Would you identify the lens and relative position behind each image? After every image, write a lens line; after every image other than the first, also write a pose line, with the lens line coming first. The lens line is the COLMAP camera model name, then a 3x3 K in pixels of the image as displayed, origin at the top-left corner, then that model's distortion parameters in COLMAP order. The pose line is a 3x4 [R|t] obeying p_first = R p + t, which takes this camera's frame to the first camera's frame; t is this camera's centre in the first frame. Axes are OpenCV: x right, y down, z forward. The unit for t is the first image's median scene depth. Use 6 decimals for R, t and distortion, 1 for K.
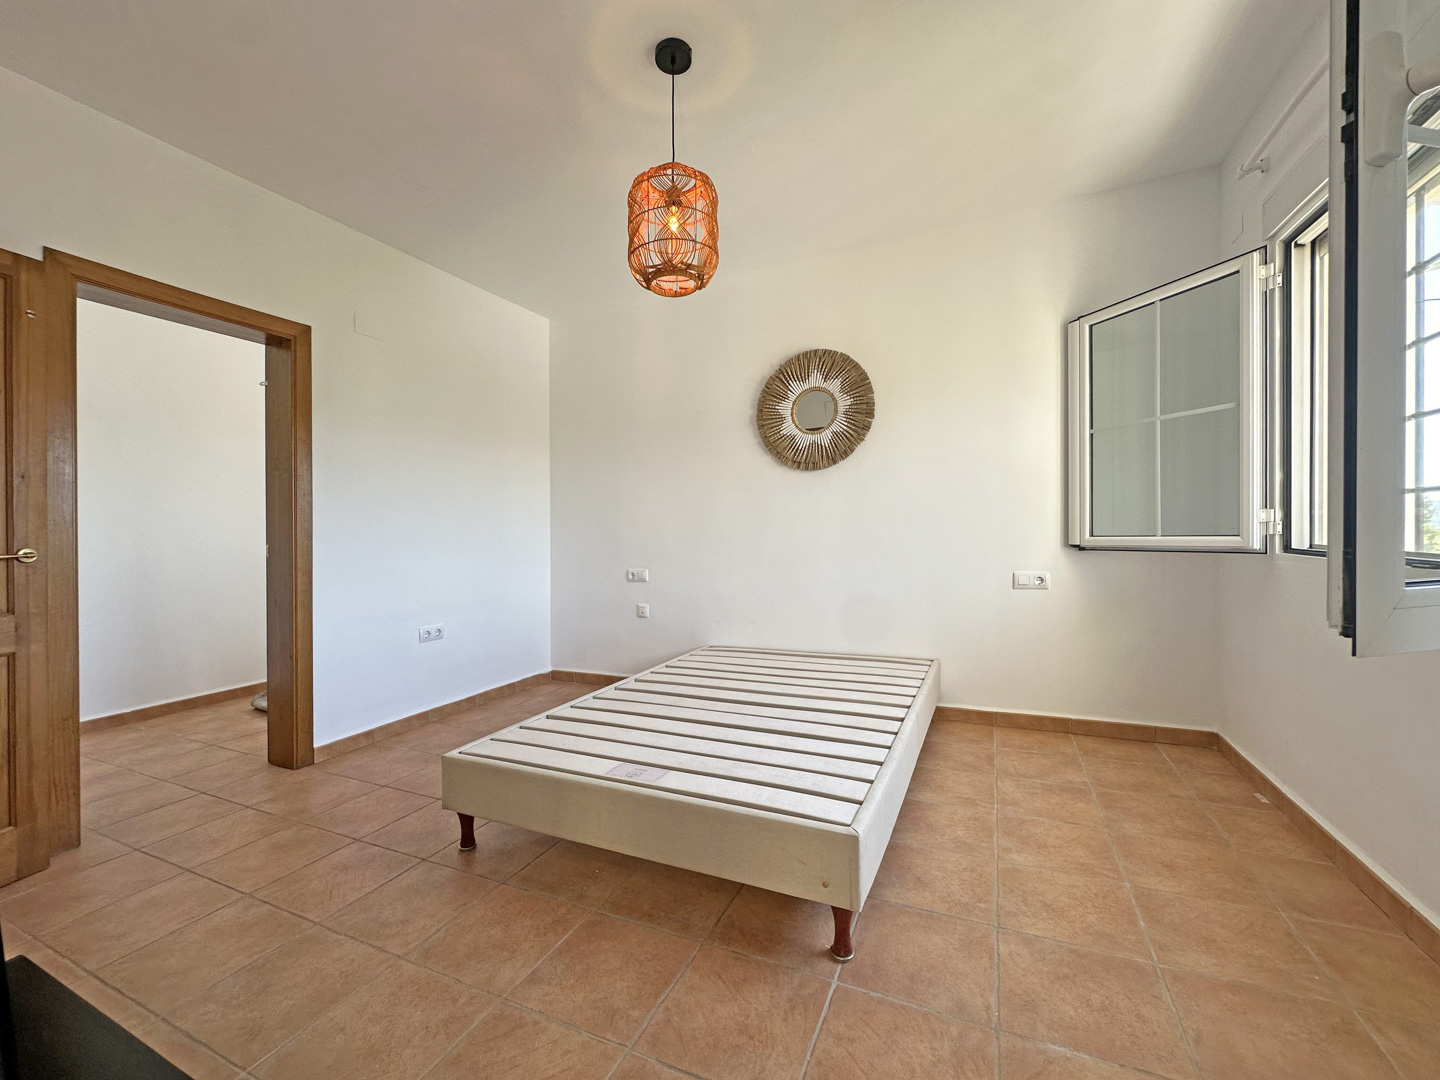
lens RADIAL K [[588.4, 0, 721.7], [0, 588.4, 539.7], [0, 0, 1]] dist [0.000675, 0.000585]
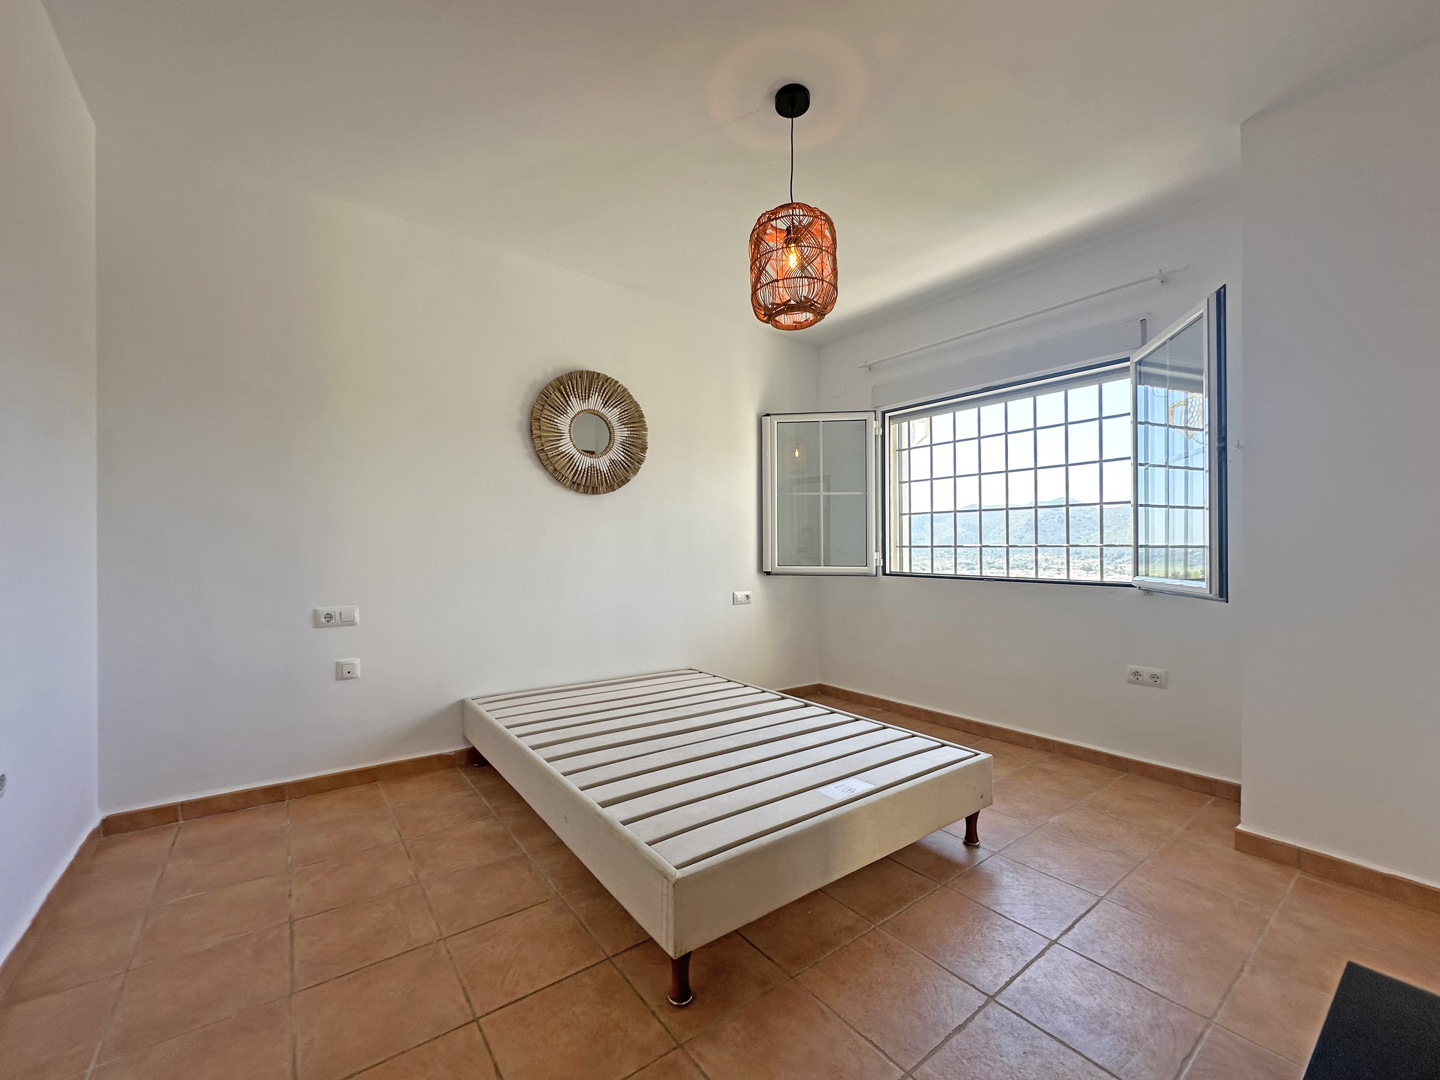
lens RADIAL K [[588.4, 0, 707.1], [0, 588.4, 560.4], [0, 0, 1]] dist [0.000675, 0.000585]
pose [[0.470463, 0.017015, 0.882256, -0.634274], [-0.009261, 0.999854, -0.014344, 0.003462], [-0.882371, -0.001422, 0.470552, 0.387058]]
